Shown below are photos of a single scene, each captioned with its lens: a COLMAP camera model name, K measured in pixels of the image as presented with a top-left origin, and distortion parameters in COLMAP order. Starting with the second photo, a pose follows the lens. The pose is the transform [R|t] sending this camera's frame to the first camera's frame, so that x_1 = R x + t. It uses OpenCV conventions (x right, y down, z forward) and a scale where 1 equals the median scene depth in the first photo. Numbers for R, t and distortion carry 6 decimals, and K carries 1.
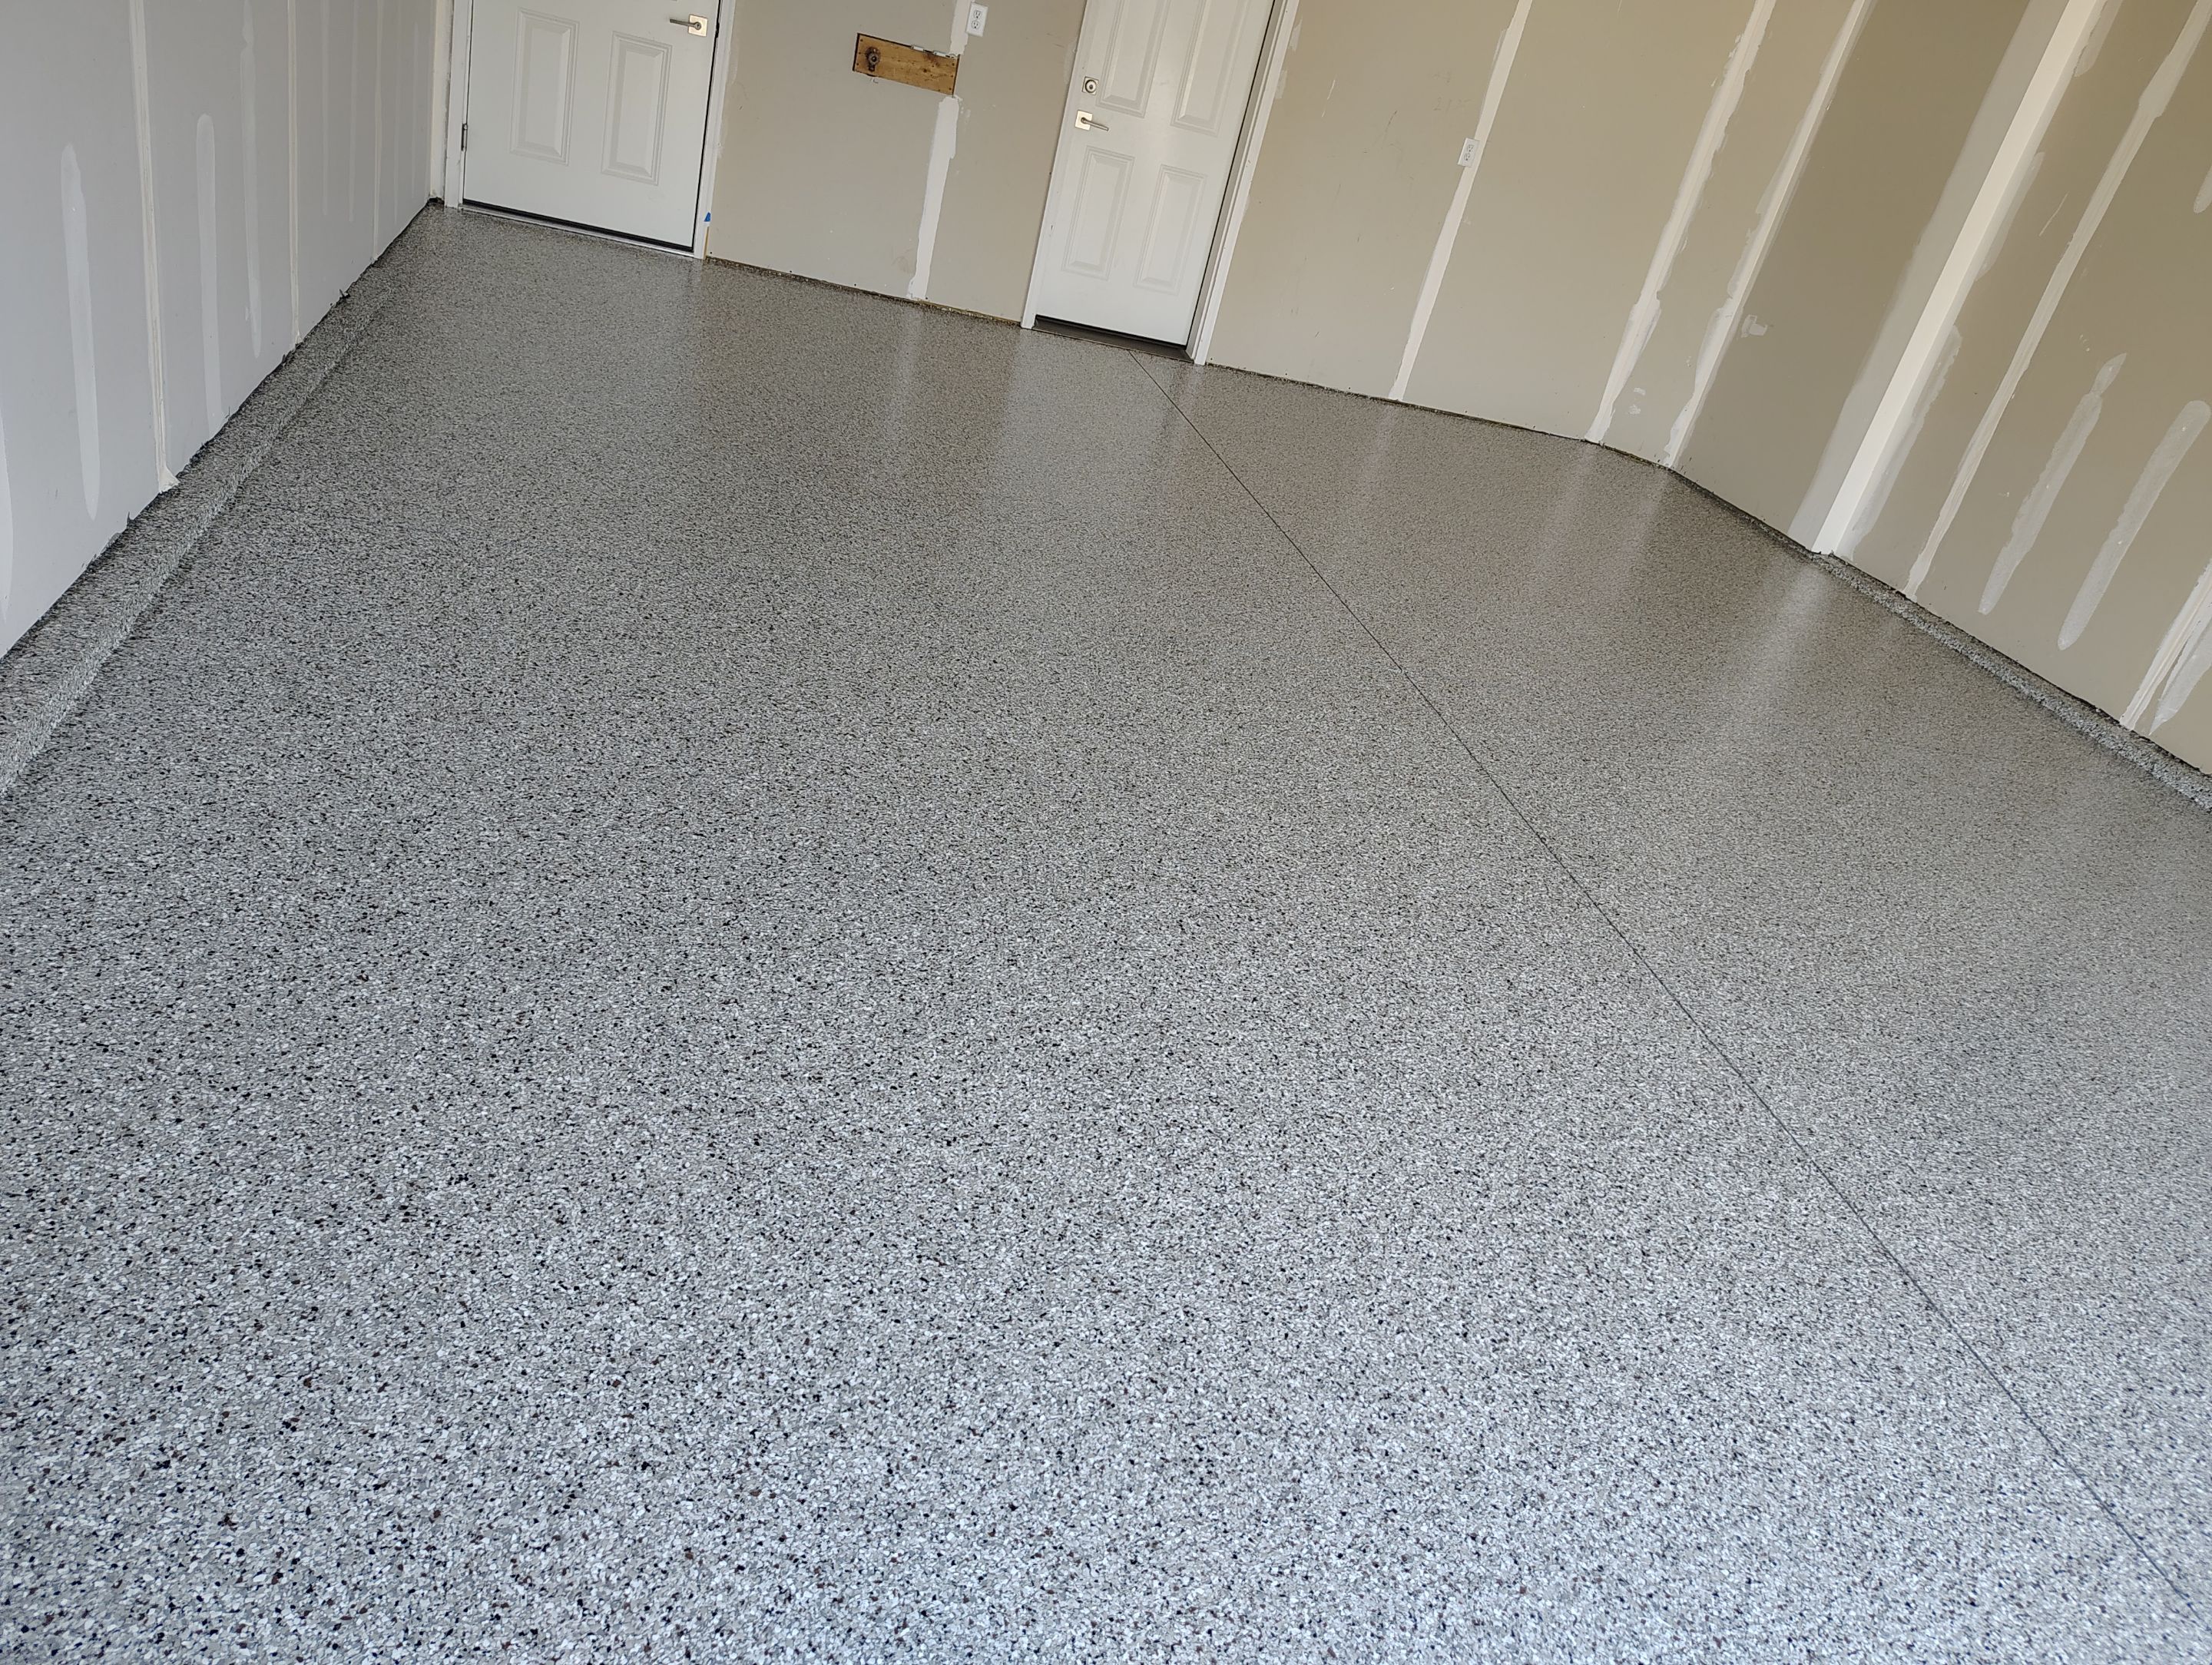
lens RADIAL K [[1524.1, 0, 1151.6], [0, 1524.1, 820.9], [0, 0, 1]] dist [0.055232, -0.076780]
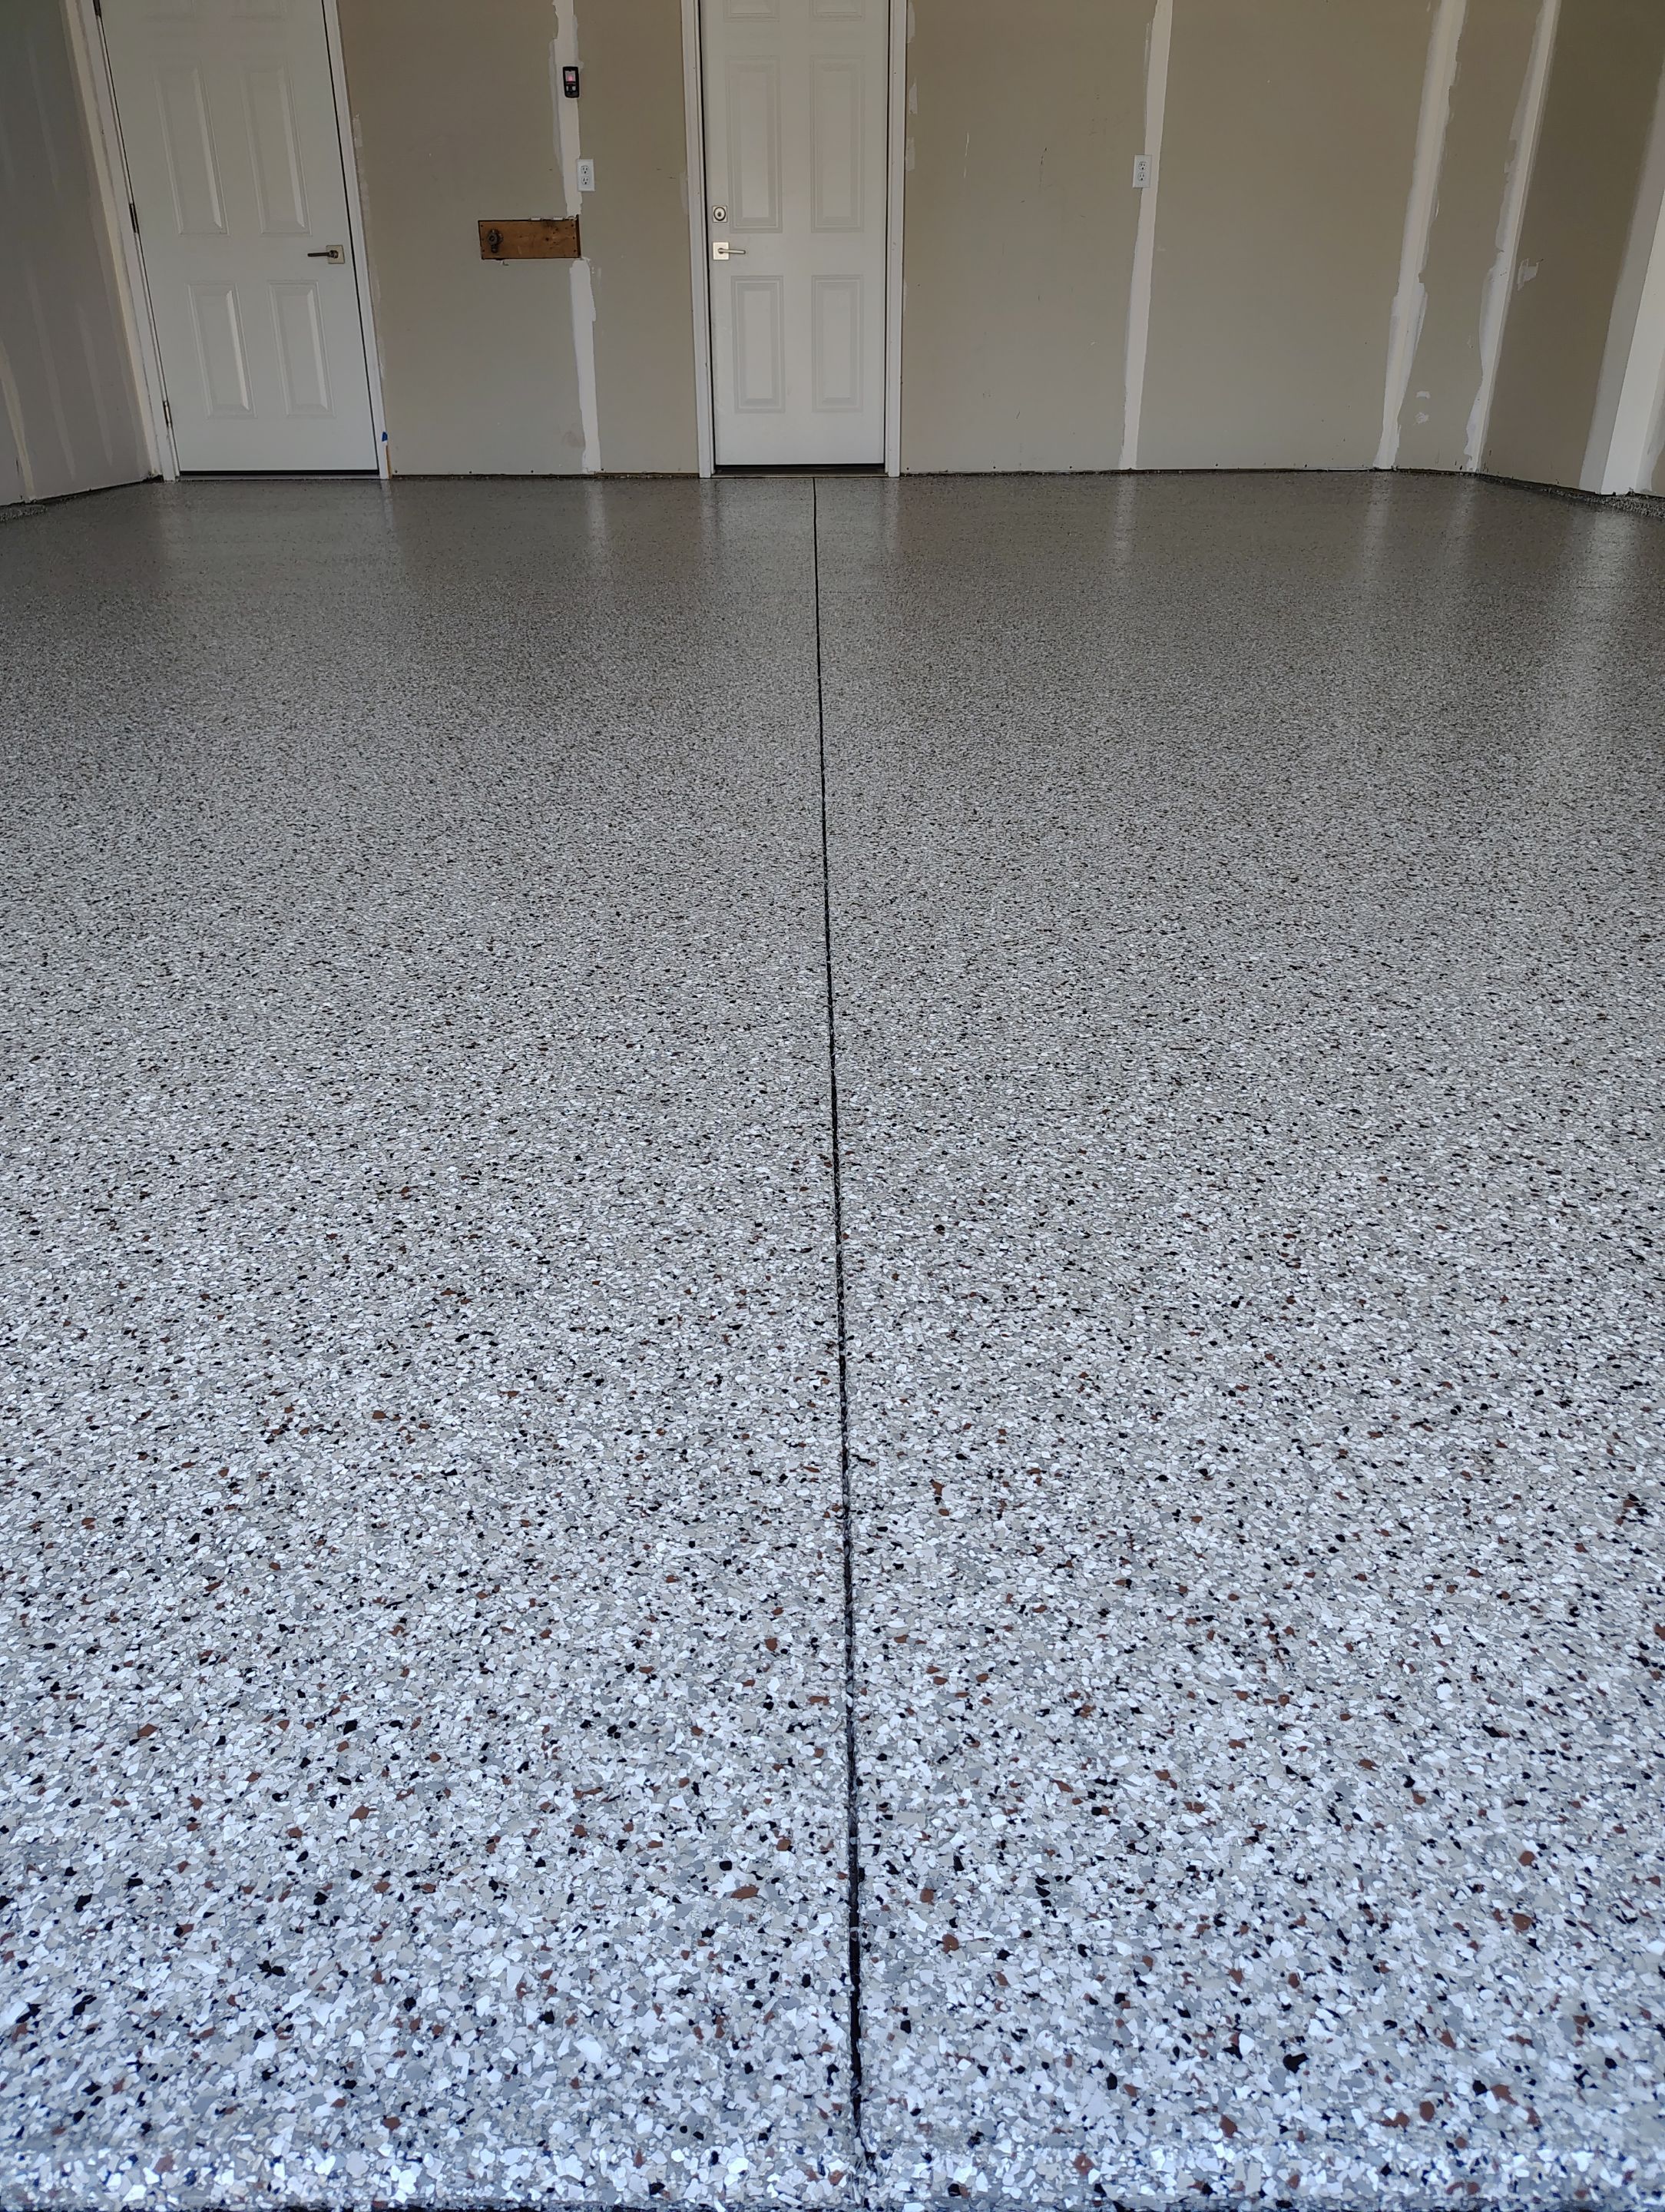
lens RADIAL K [[1544.9, 0, 825.1], [0, 1544.9, 1111.3], [0, 0, 1]] dist [0.040821, -0.043363]
pose [[0.941688, -0.124105, -0.312763, 0.295231], [0.105763, 0.991558, -0.075014, 0.194938], [0.319433, 0.037561, 0.946864, 0.105413]]
